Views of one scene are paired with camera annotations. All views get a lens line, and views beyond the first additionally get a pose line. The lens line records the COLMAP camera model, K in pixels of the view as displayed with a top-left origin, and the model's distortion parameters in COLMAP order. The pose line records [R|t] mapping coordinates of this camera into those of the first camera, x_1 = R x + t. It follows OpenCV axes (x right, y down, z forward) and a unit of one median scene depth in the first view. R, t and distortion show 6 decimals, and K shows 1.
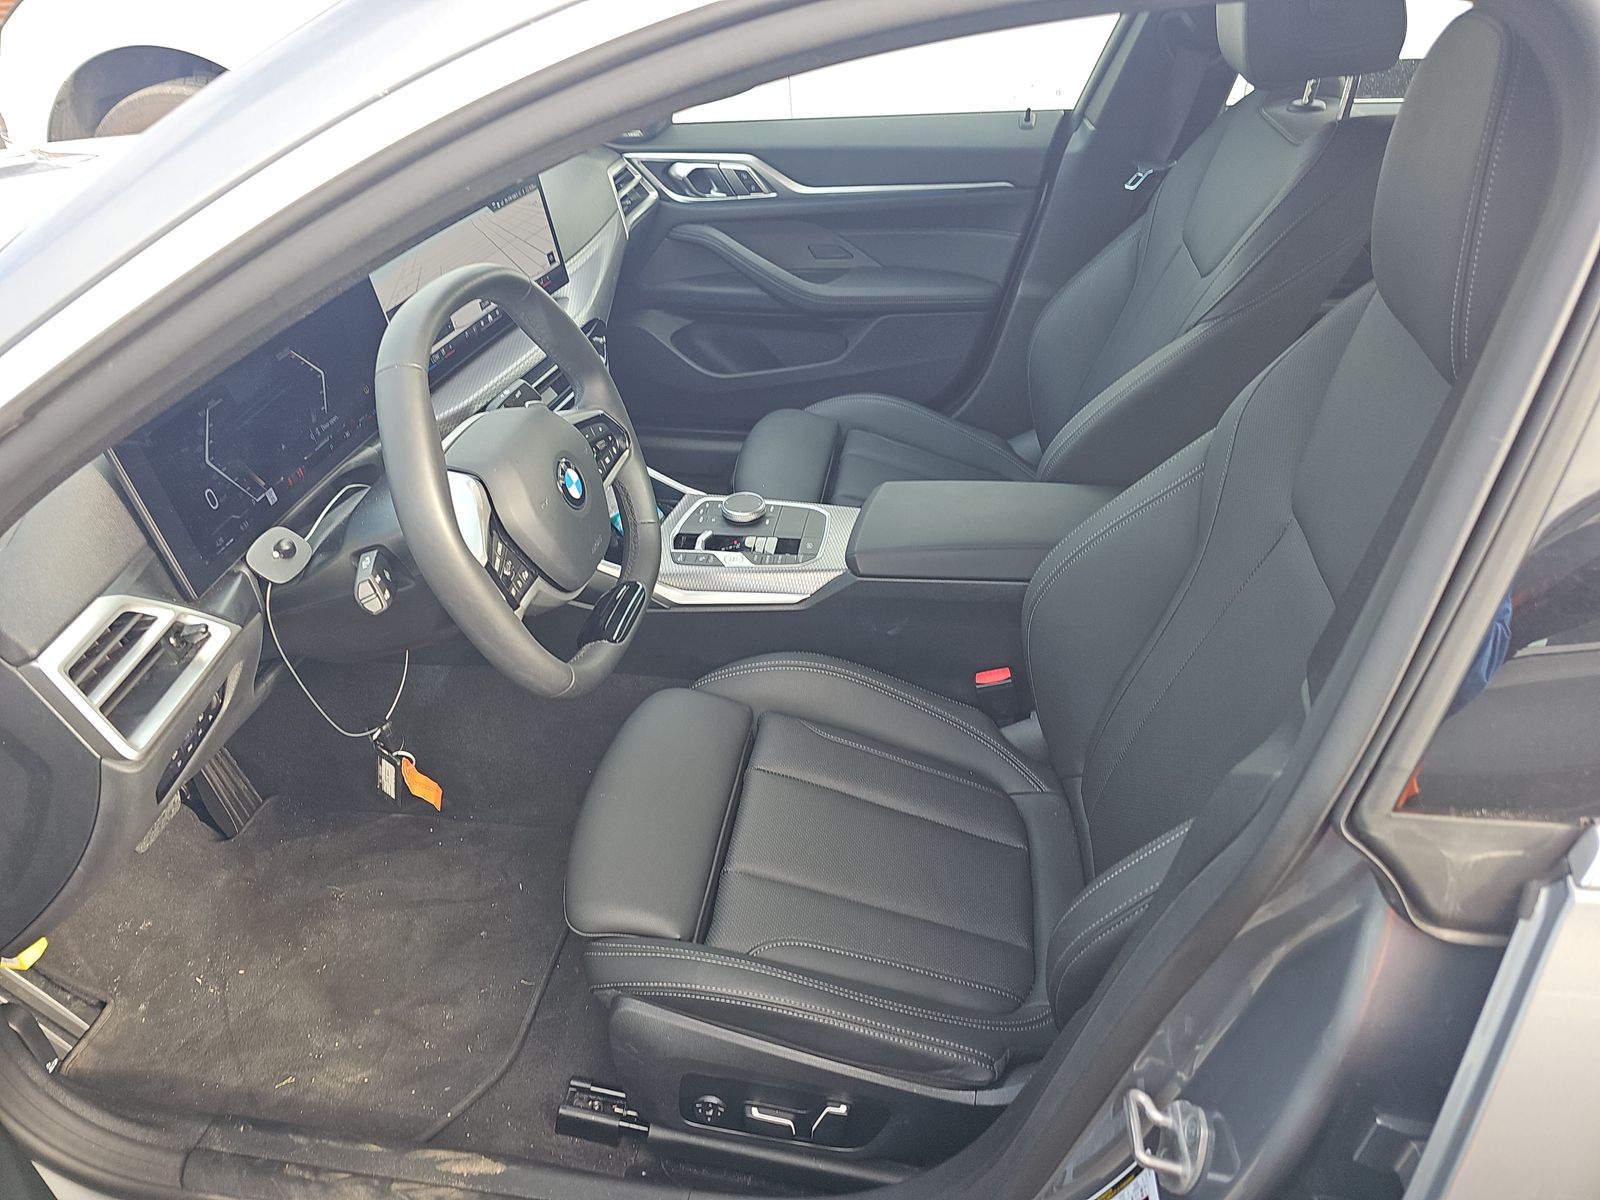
lens RADIAL K [[1055.4, 0, 829.0], [0, 1055.4, 617.2], [0, 0, 1]] dist [0.040745, -0.045950]
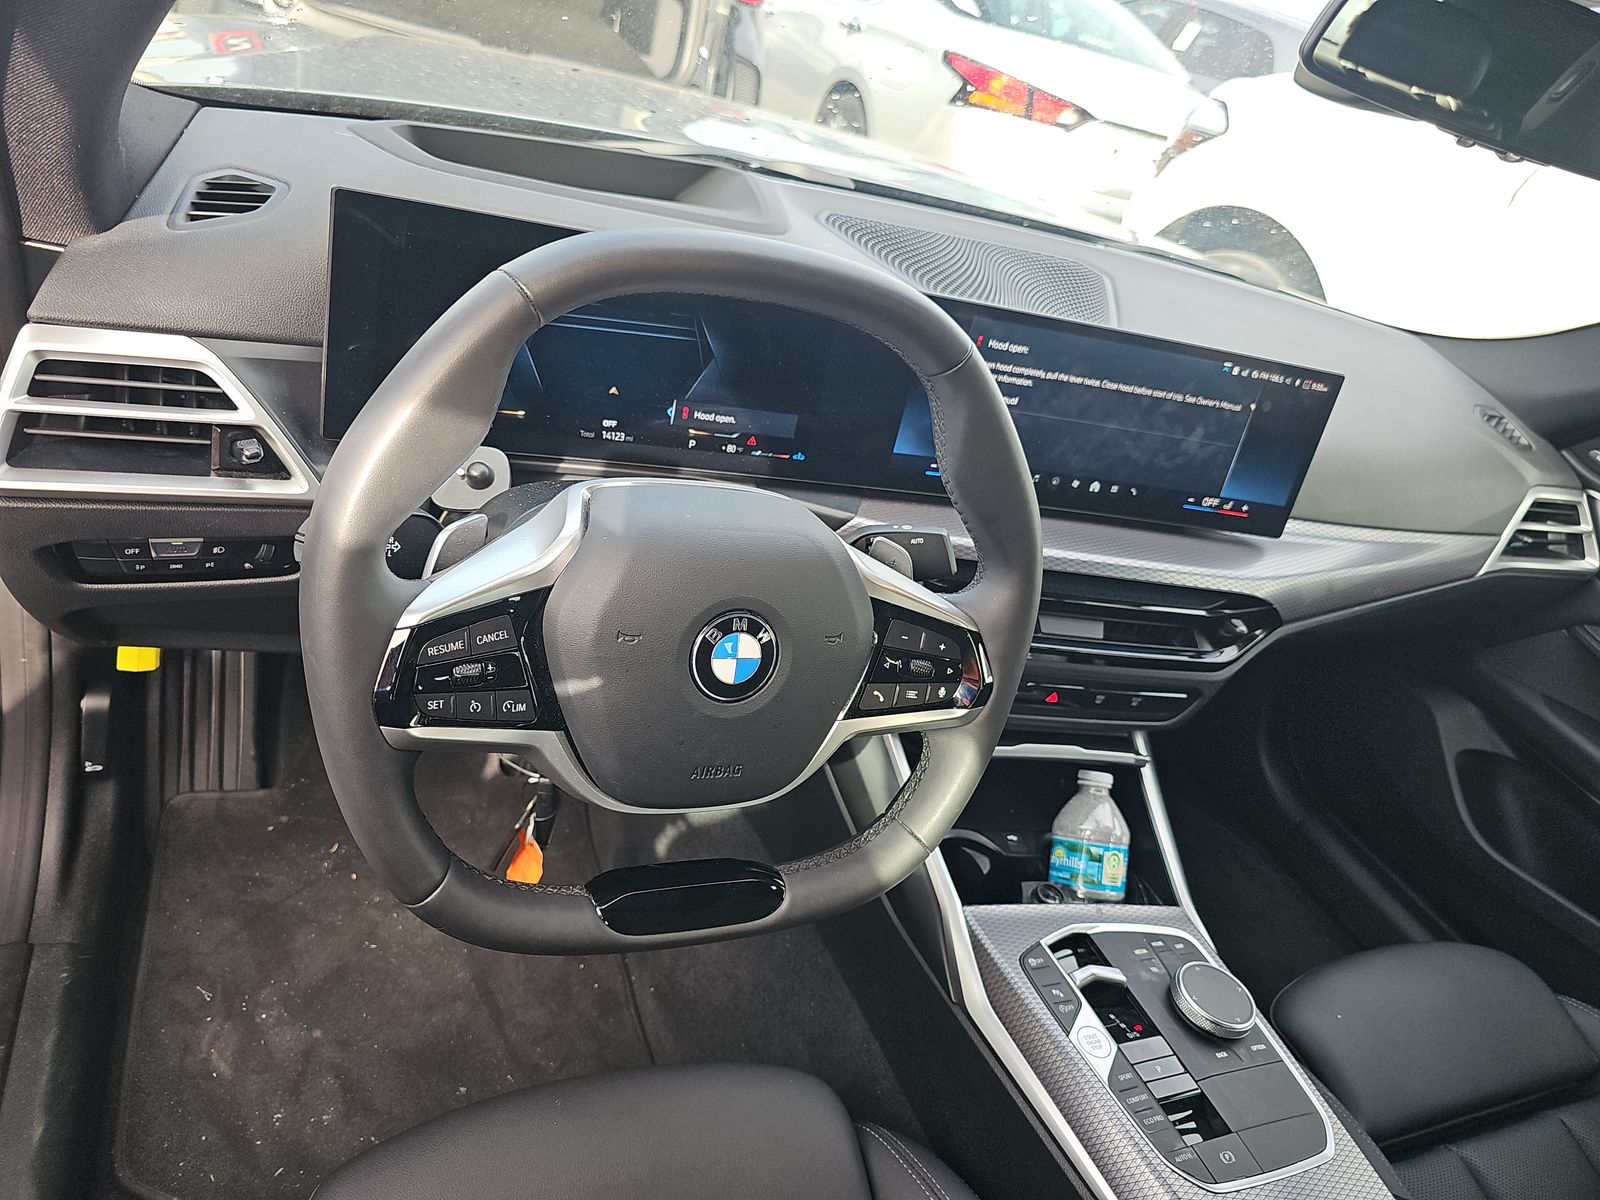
lens RADIAL K [[1055.4, 0, 829.0], [0, 1055.4, 617.2], [0, 0, 1]] dist [0.040745, -0.045950]
pose [[0.456819, 0.562532, -0.689111, 0.095126], [-0.712277, 0.695376, 0.095470, -0.155124], [0.532896, 0.447225, 0.718339, 0.432776]]
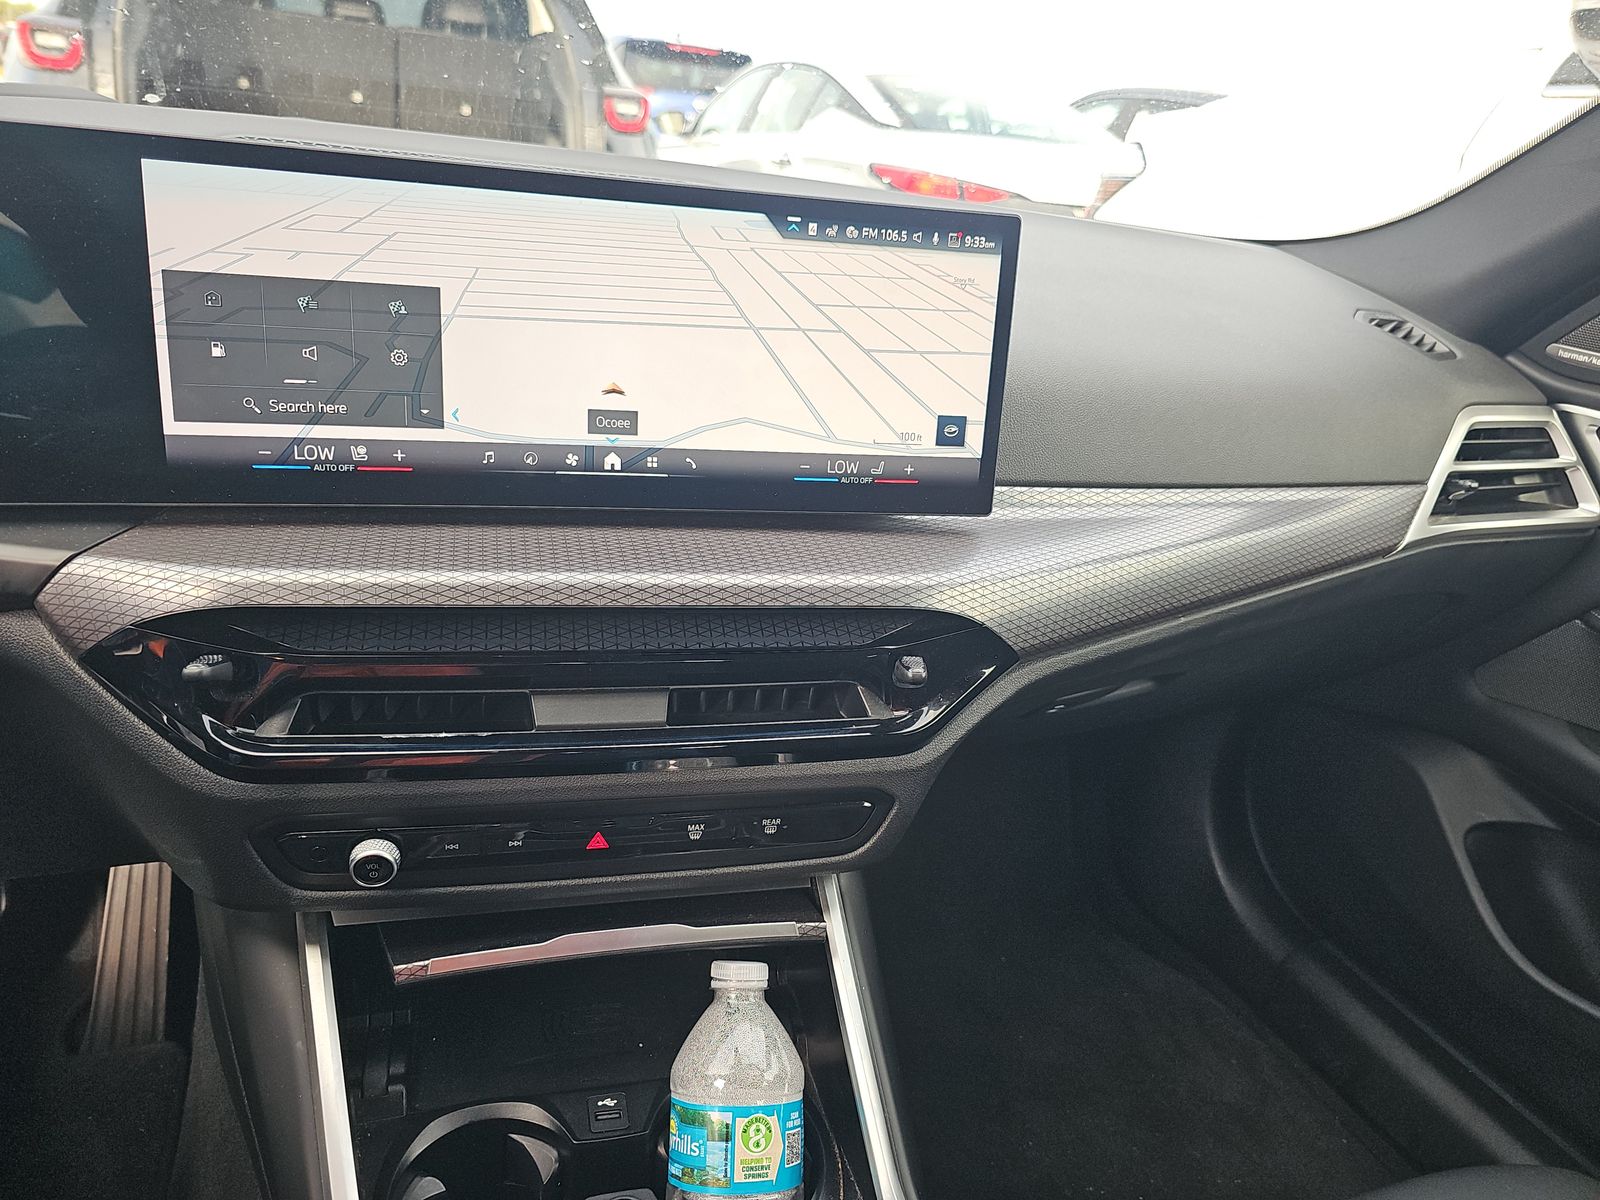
lens RADIAL K [[1109.4, 0, 800.0], [0, 1109.4, 600.0], [0, 0, 1]] dist [0.047197, -0.064332]
pose [[0.479178, 0.385110, -0.788720, 0.046099], [-0.601589, 0.798434, 0.024365, -0.259220], [0.639124, 0.462810, 0.614270, 0.727005]]
